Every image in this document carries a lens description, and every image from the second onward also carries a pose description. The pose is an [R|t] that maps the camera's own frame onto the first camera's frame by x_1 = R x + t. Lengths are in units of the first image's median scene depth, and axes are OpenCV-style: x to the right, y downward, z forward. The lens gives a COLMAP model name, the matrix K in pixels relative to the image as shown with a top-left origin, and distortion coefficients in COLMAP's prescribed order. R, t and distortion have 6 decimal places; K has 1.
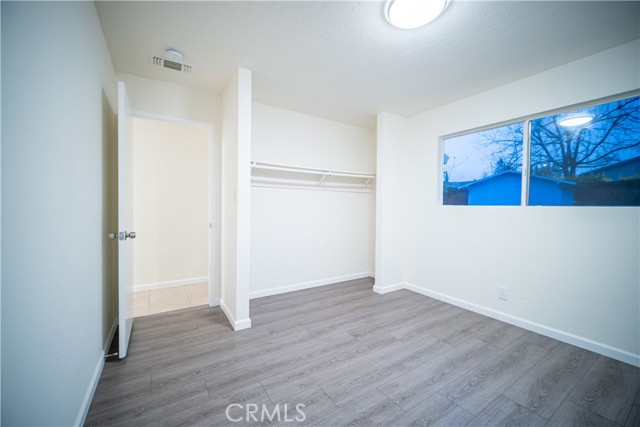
lens RADIAL K [[253.8, 0, 318.7], [0, 253.8, 210.0], [0, 0, 1]] dist [0.000968, -0.000008]
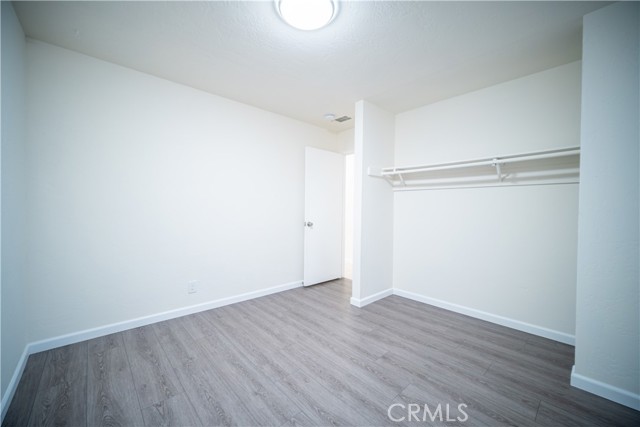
lens RADIAL K [[253.8, 0, 320.3], [0, 253.8, 210.0], [0, 0, 1]] dist [0.000968, -0.000008]
pose [[0.171380, -0.003960, -0.985197, 0.912560], [-0.023050, 0.999702, -0.008028, 0.006202], [0.984935, 0.024084, 0.171238, 0.594575]]
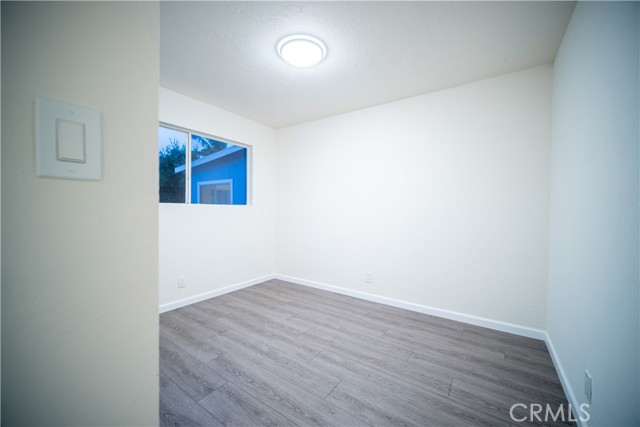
lens RADIAL K [[253.8, 0, 322.9], [0, 253.8, 211.5], [0, 0, 1]] dist [0.000968, -0.000008]
pose [[-0.385346, -0.027100, 0.922374, -0.573938], [-0.003685, 0.999606, 0.027829, -0.014211], [-0.922765, 0.007325, -0.385294, 0.930228]]
